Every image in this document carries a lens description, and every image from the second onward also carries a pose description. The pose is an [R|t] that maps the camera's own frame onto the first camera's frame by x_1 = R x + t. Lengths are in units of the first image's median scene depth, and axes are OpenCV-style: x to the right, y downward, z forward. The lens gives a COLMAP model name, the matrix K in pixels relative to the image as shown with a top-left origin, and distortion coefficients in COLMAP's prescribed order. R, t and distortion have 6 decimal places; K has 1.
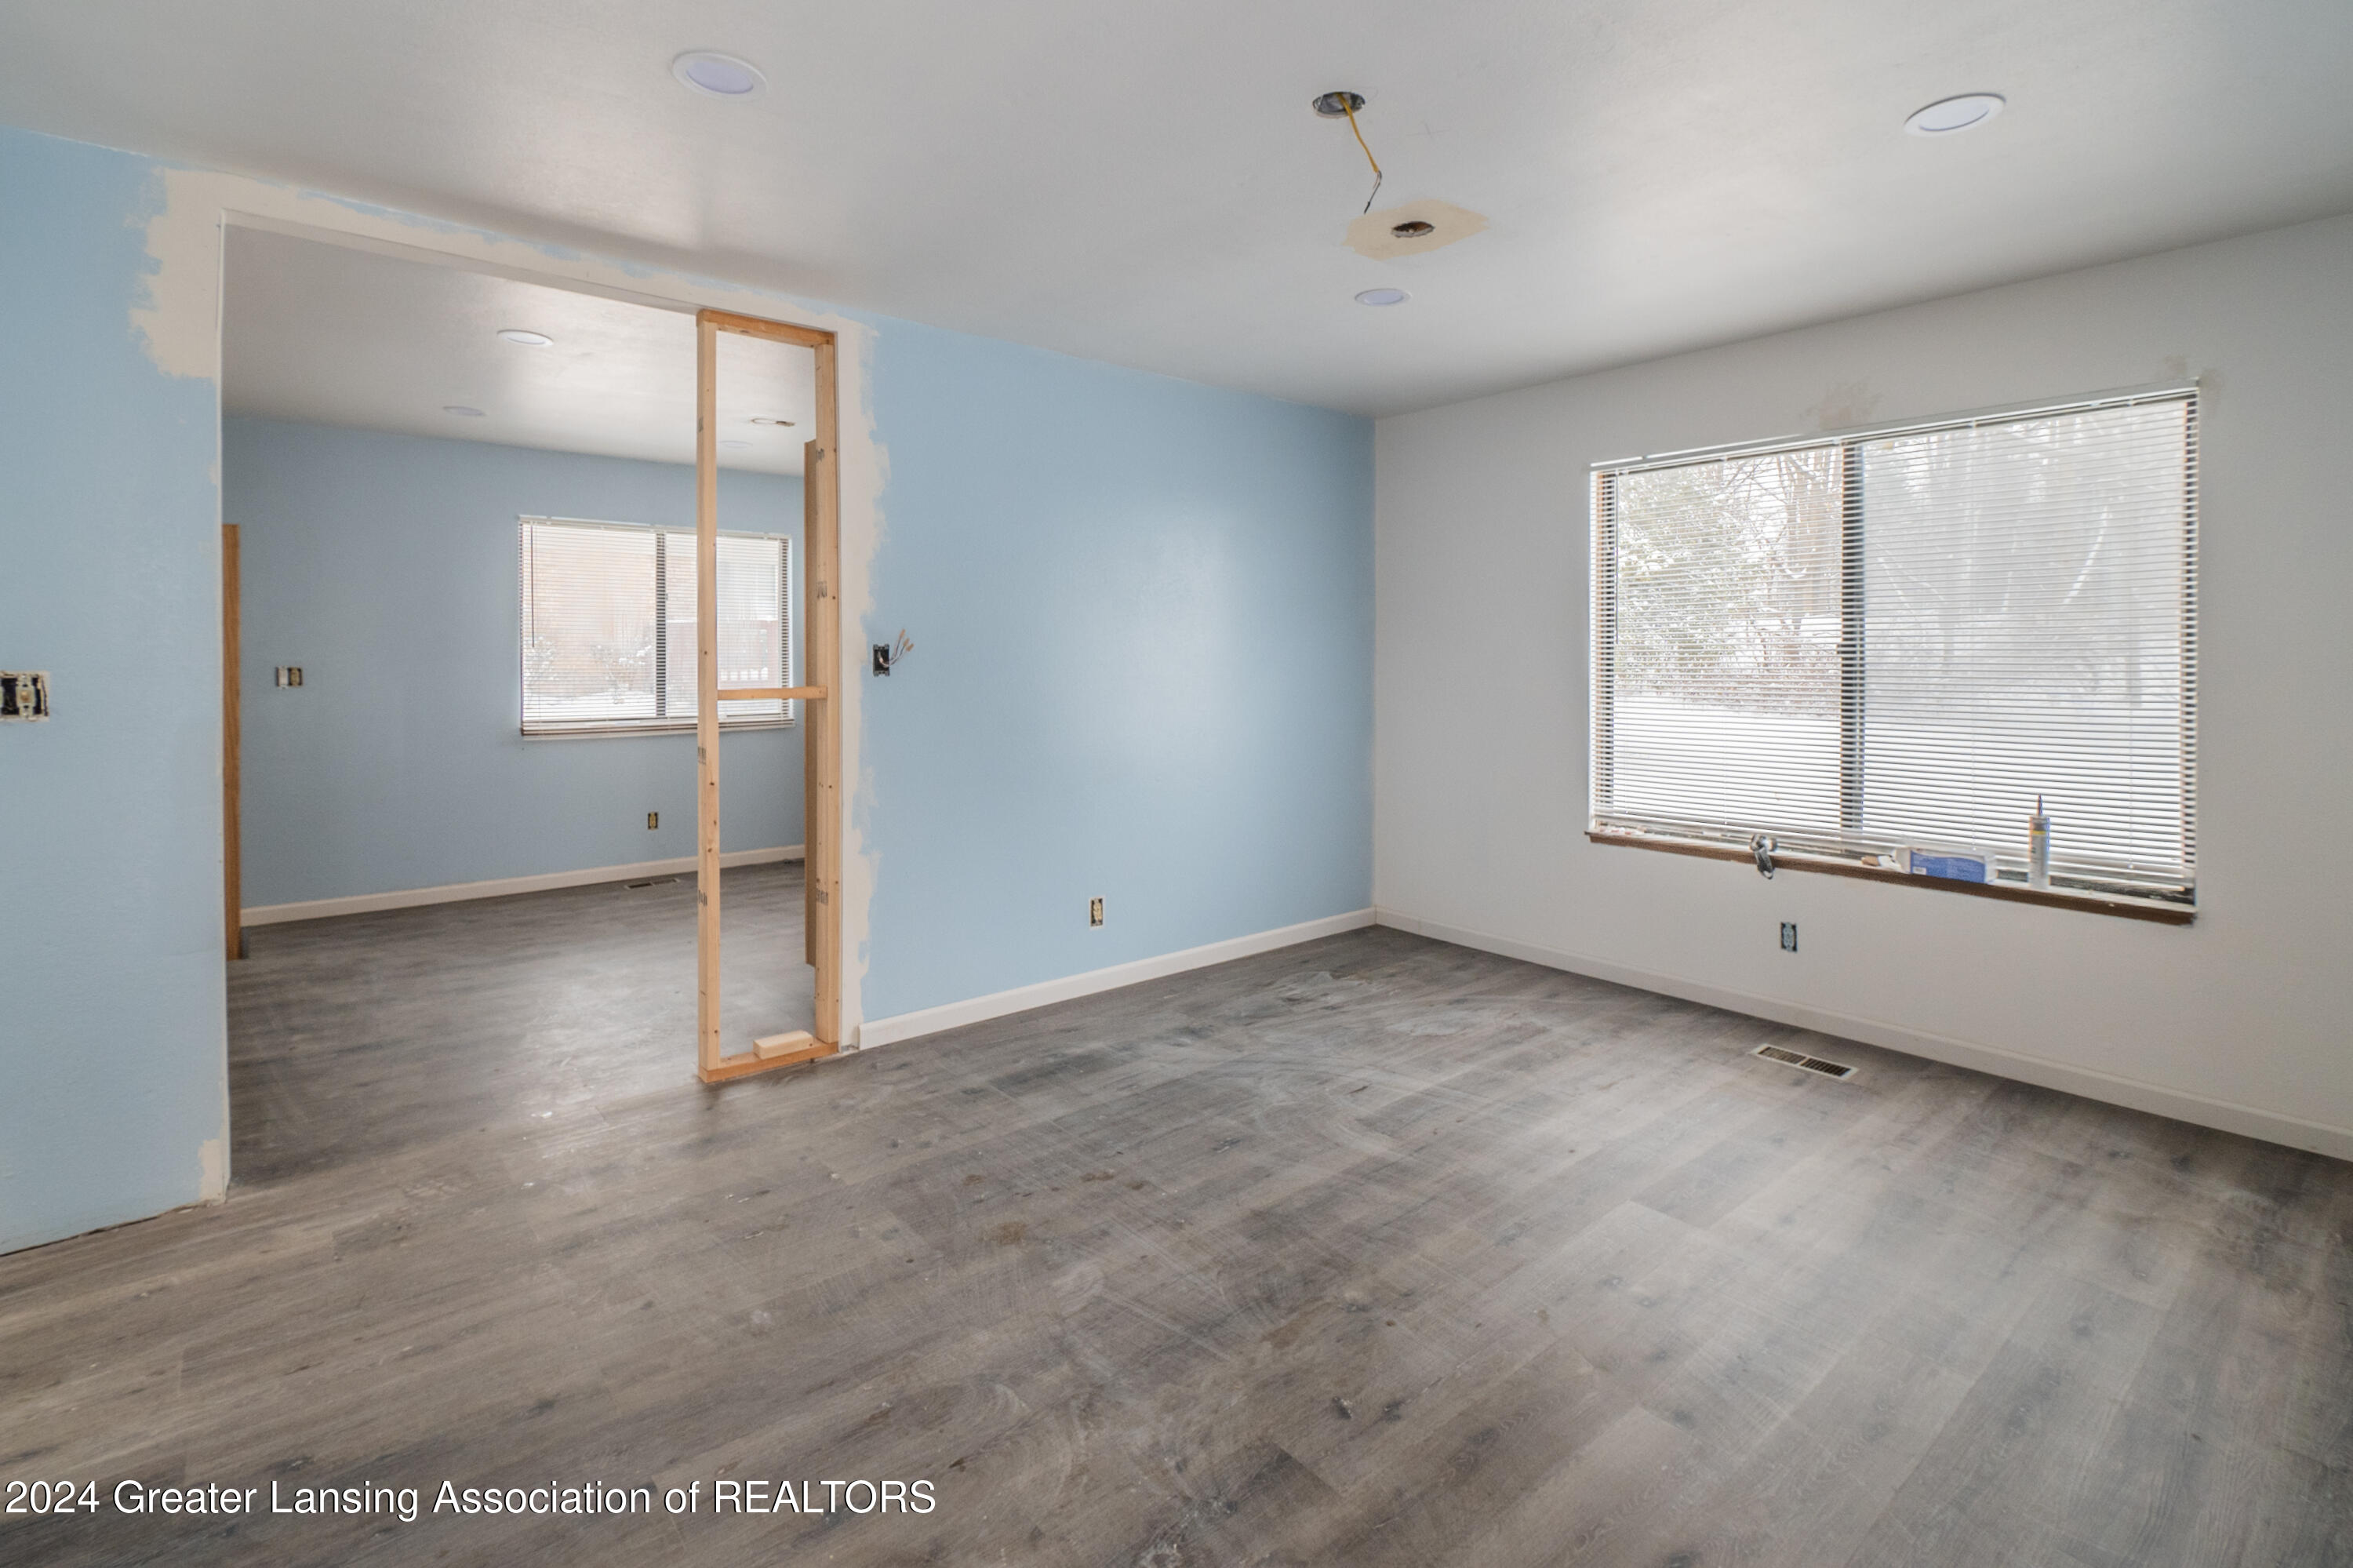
lens RADIAL K [[1084.3, 0, 1182.2], [0, 1084.3, 670.9], [0, 0, 1]] dist [0.020700, -0.008270]
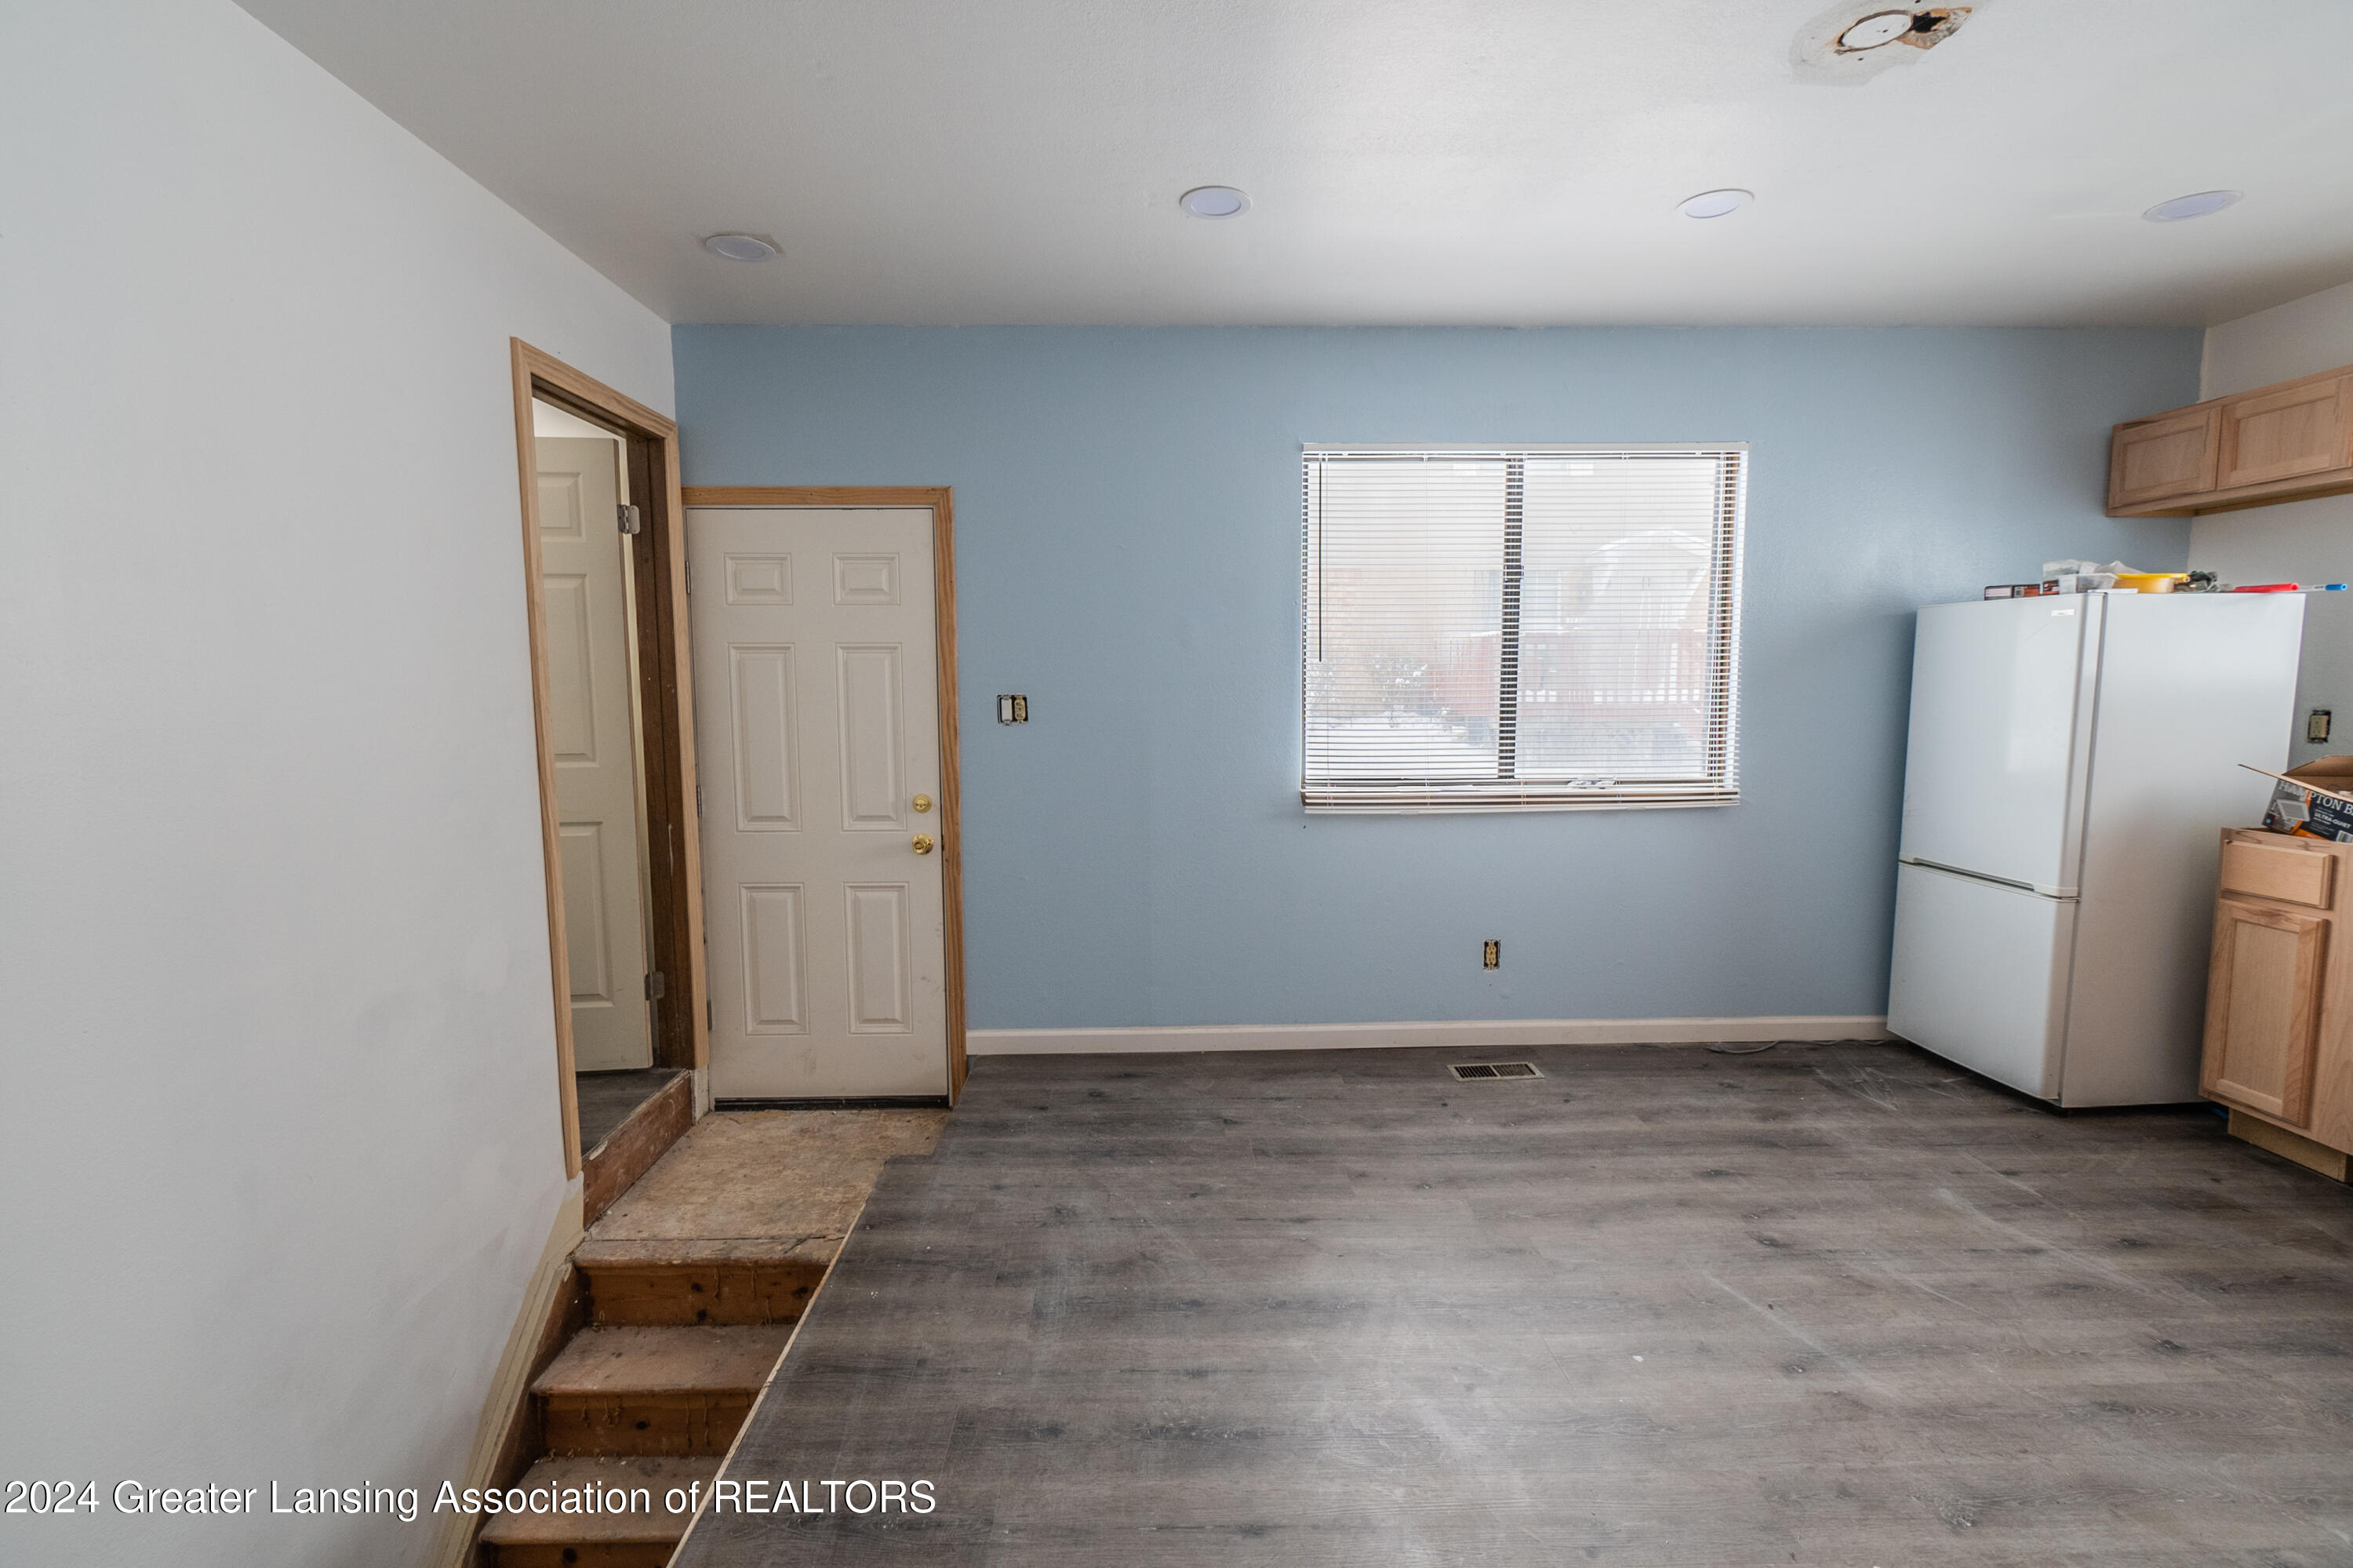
lens RADIAL K [[1084.3, 0, 1171.6], [0, 1084.3, 773.6], [0, 0, 1]] dist [0.020700, -0.008270]
pose [[0.780435, 0.049296, -0.623291, -0.510288], [-0.002109, 0.997089, 0.076219, -0.009869], [0.625234, -0.058170, 0.778266, 0.867091]]
